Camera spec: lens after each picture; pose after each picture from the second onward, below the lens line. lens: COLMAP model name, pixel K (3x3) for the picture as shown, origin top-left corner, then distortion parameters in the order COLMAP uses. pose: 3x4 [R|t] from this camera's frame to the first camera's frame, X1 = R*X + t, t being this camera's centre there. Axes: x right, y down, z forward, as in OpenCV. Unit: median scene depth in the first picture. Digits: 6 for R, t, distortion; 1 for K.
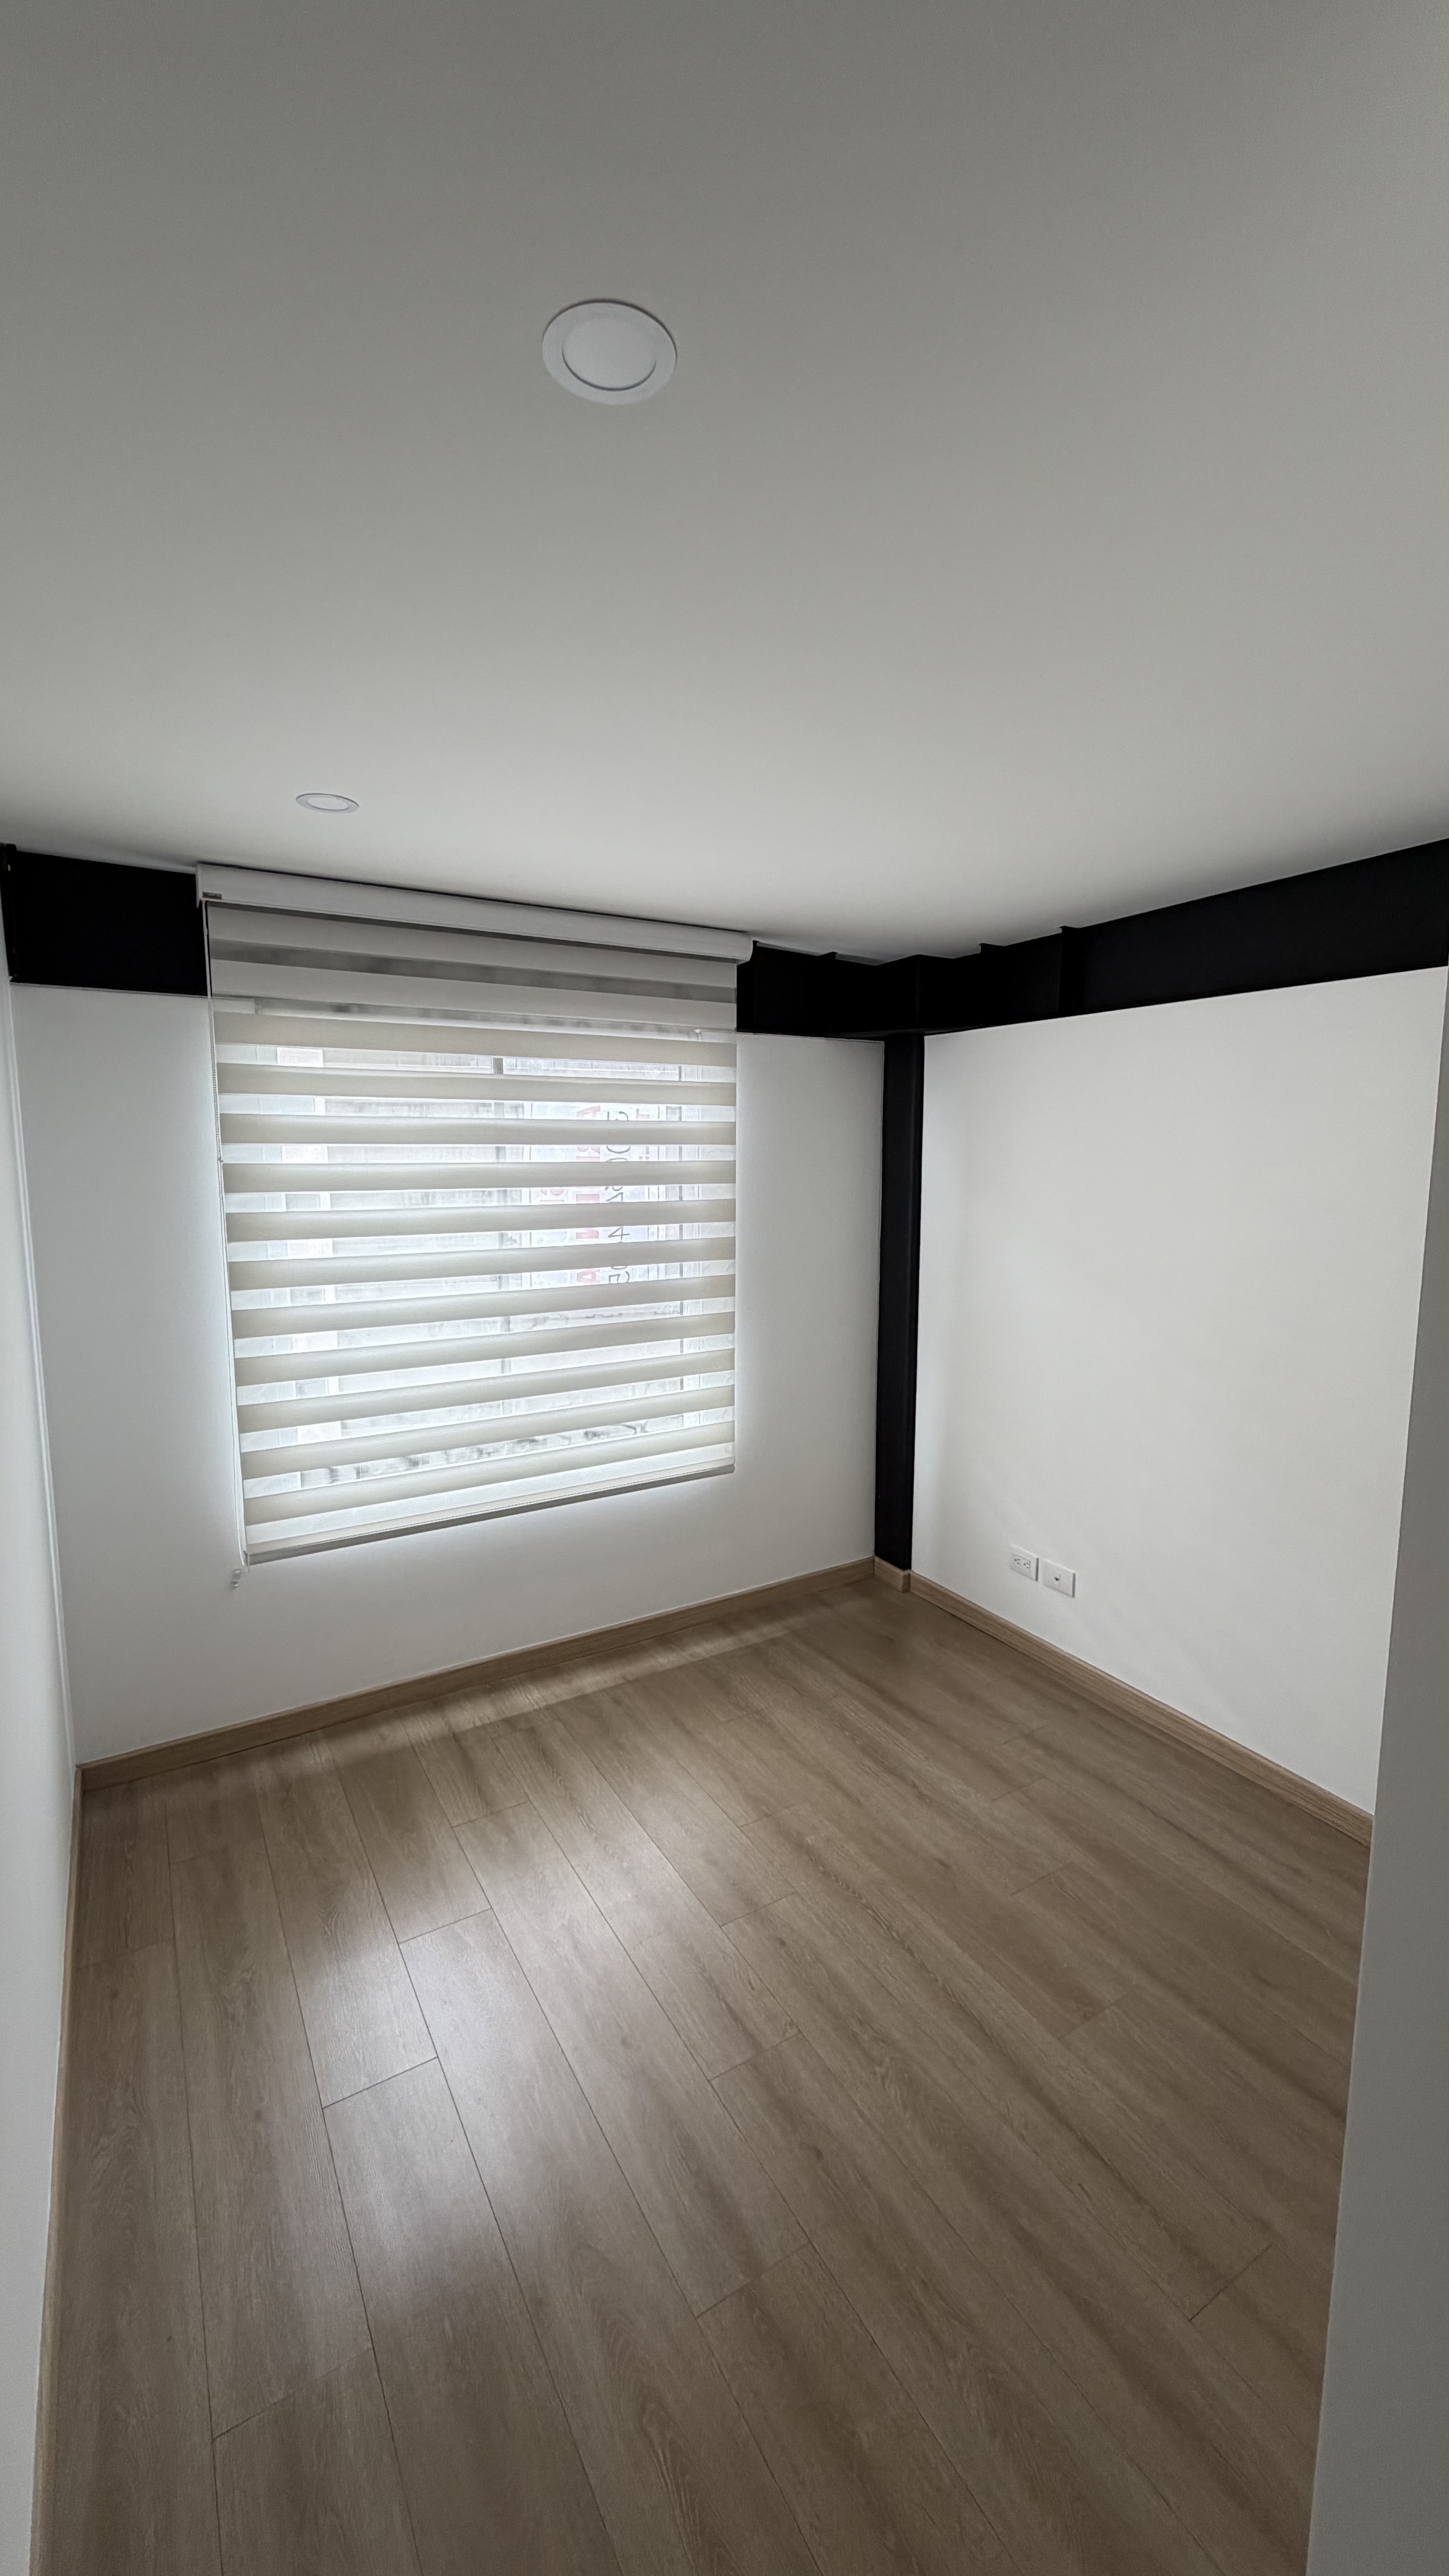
lens RADIAL K [[1019.2, 0, 721.5], [0, 1019.2, 1284.2], [0, 0, 1]] dist [-0.001784, 0.000334]
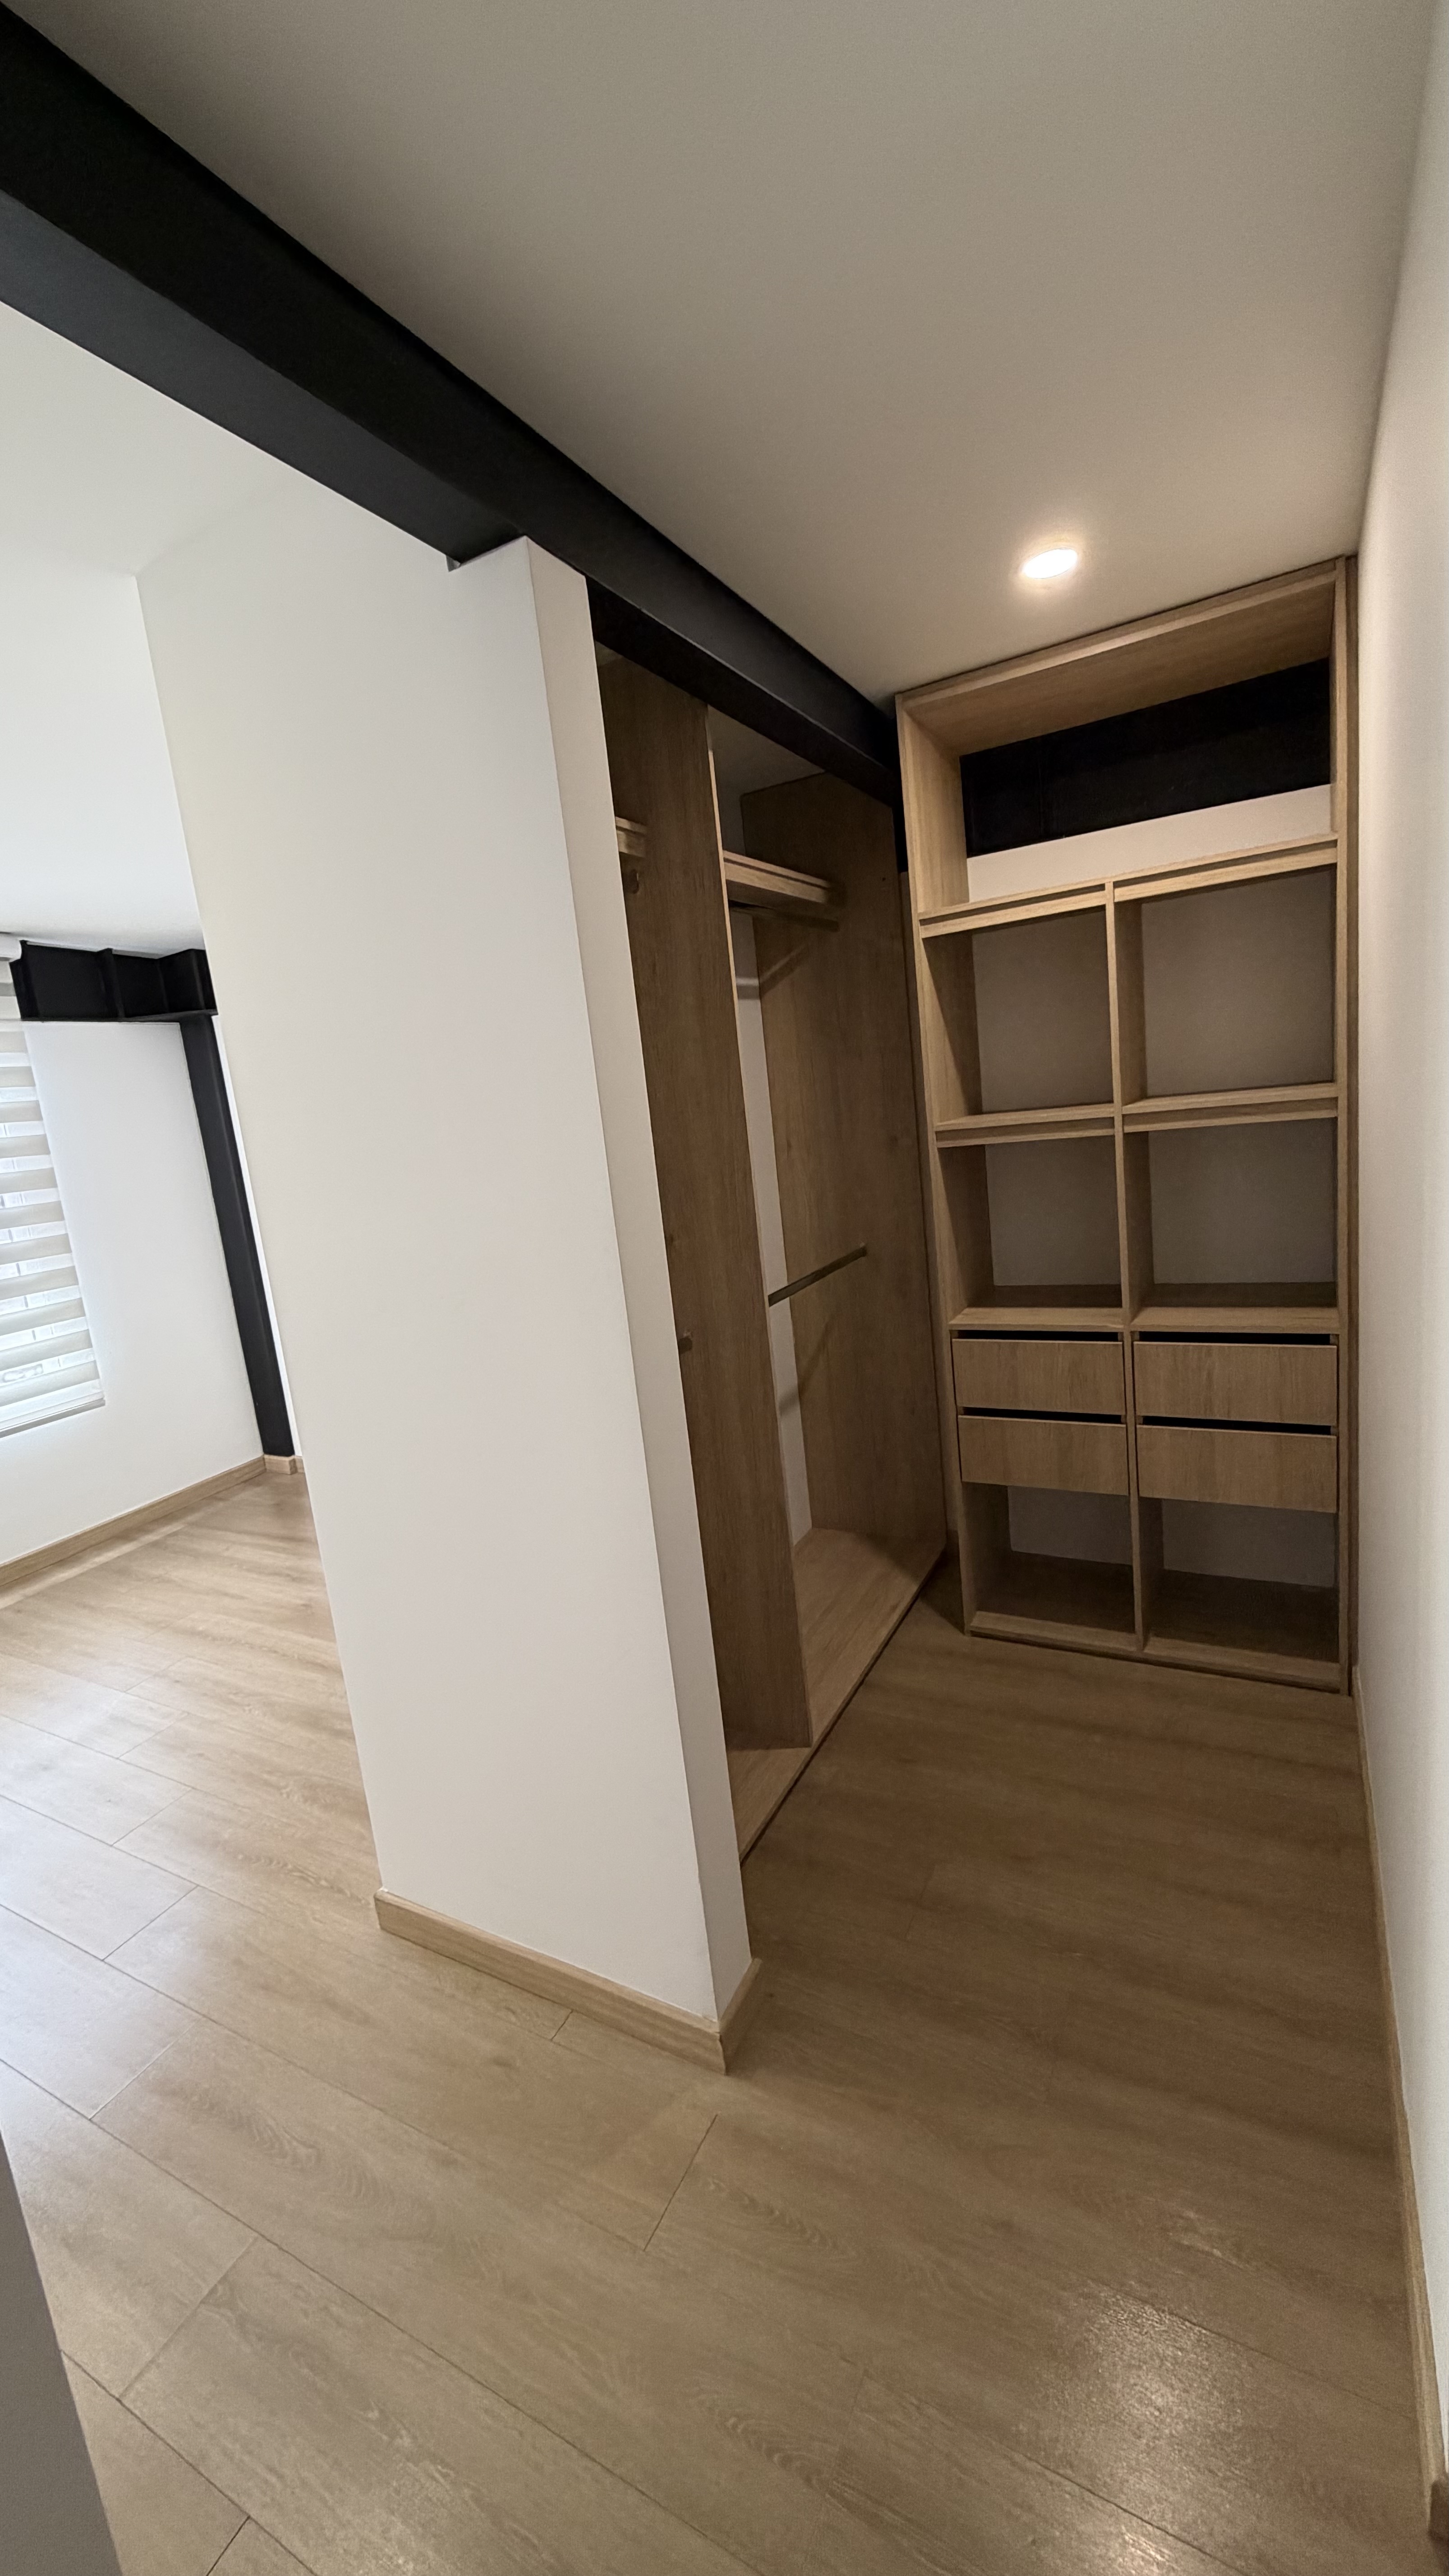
lens RADIAL K [[1019.2, 0, 725.1], [0, 1019.2, 1287.6], [0, 0, 1]] dist [-0.001784, 0.000334]
pose [[0.854361, -0.185778, 0.485339, 0.079370], [0.180490, 0.981859, 0.058113, 0.118598], [-0.487331, 0.037949, 0.872392, -0.356876]]
